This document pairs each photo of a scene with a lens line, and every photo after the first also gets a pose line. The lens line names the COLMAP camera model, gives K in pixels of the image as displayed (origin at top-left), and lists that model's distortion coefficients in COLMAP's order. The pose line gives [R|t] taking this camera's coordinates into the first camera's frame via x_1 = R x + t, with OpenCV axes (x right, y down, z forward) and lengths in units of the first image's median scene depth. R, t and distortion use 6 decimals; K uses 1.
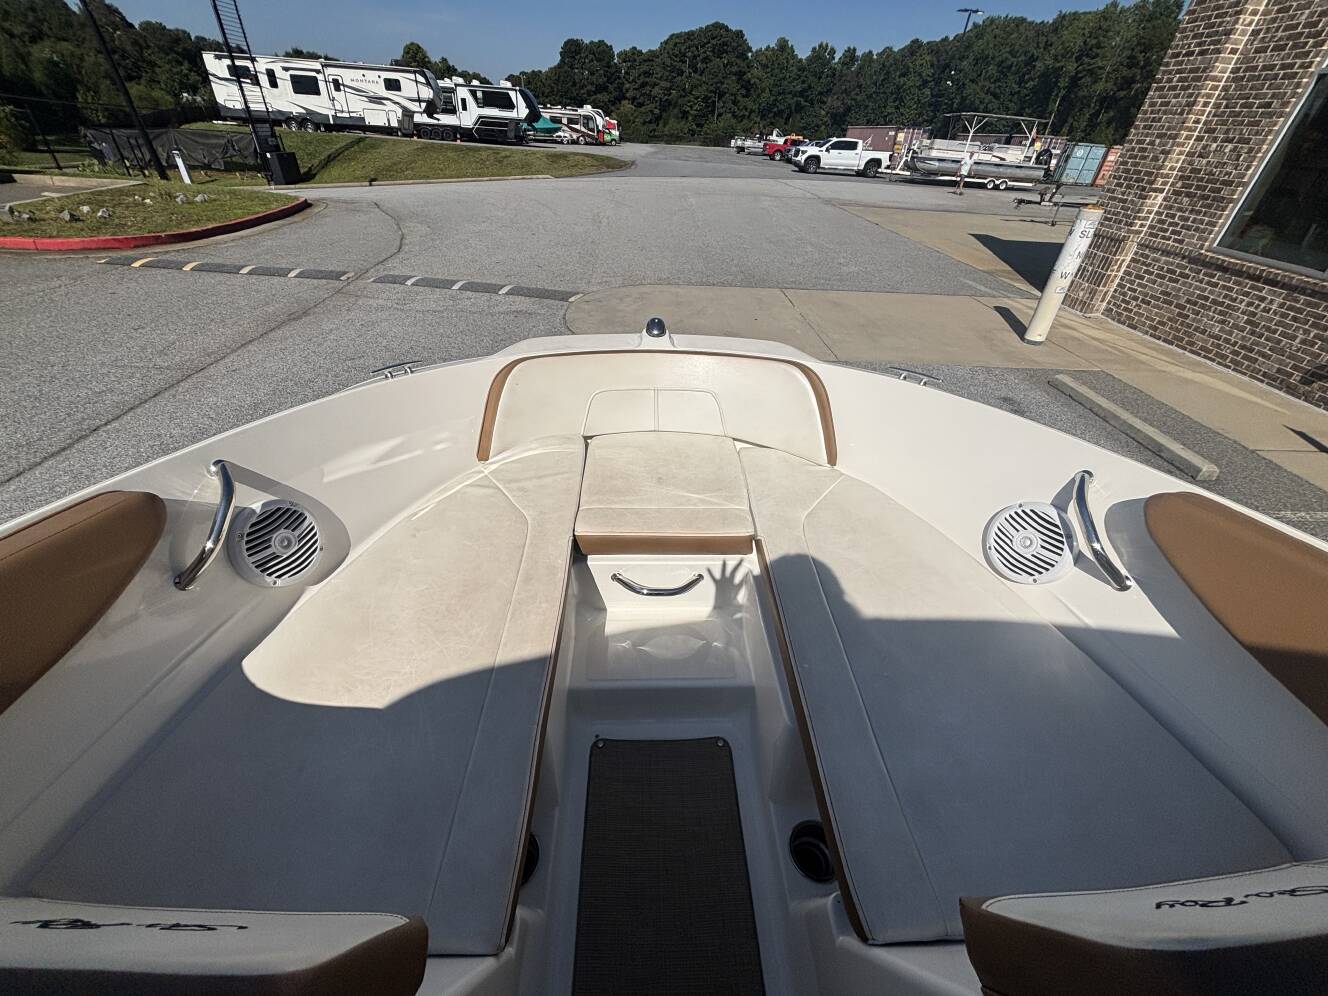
lens RADIAL K [[535.0, 0, 659.7], [0, 535.0, 498.6], [0, 0, 1]] dist [0.000755, -0.000361]
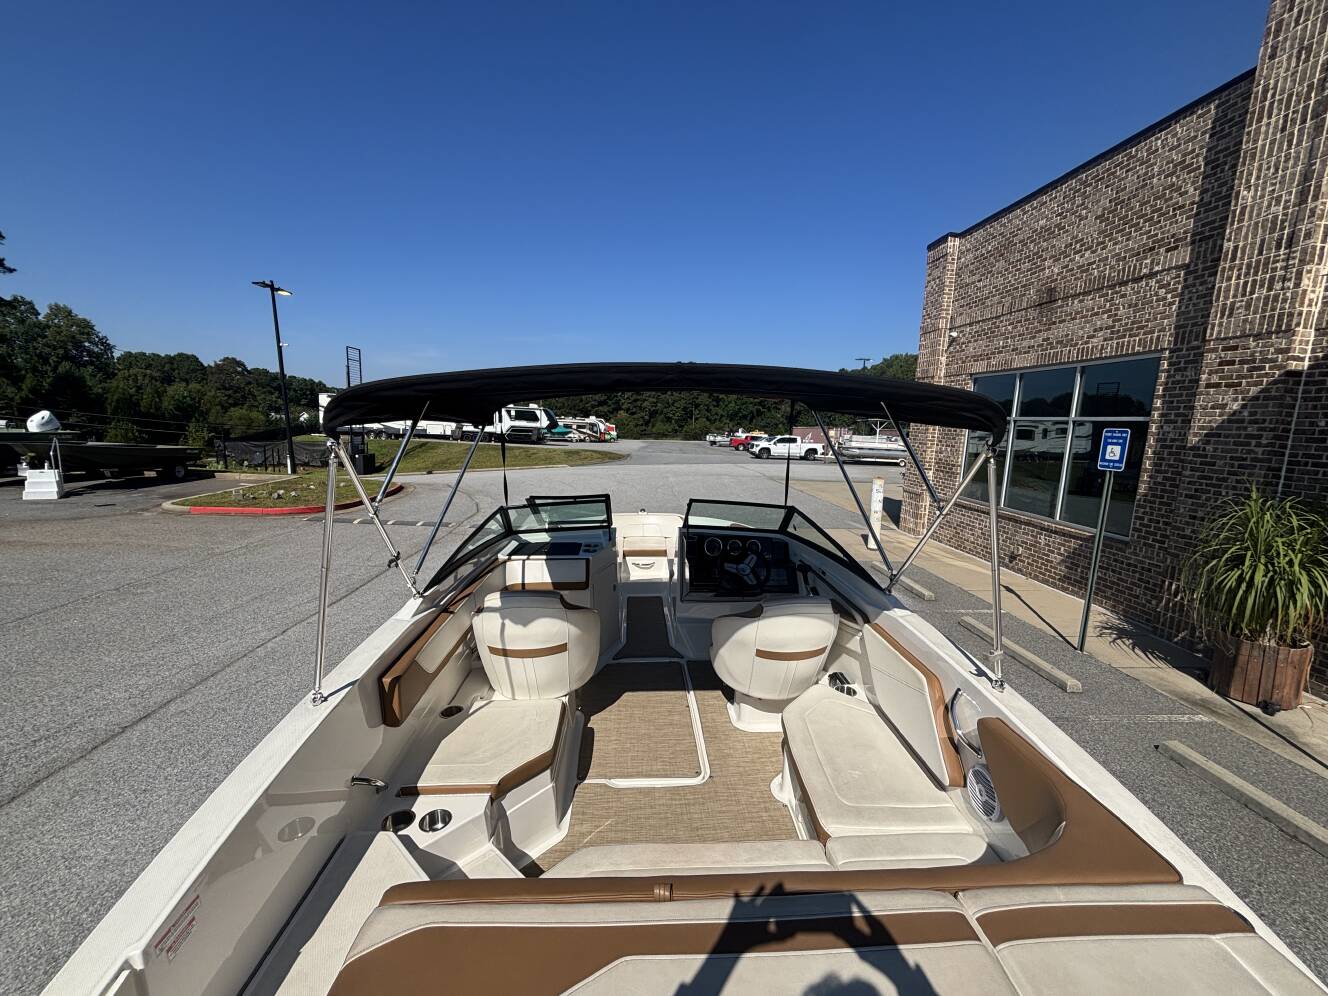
lens RADIAL K [[535.0, 0, 661.1], [0, 535.0, 499.2], [0, 0, 1]] dist [0.000755, -0.000361]
pose [[0.999595, -0.020978, 0.019216, 0.002115], [0.027415, 0.890749, -0.453669, 0.053684], [-0.007600, 0.454012, 0.890963, -0.096634]]
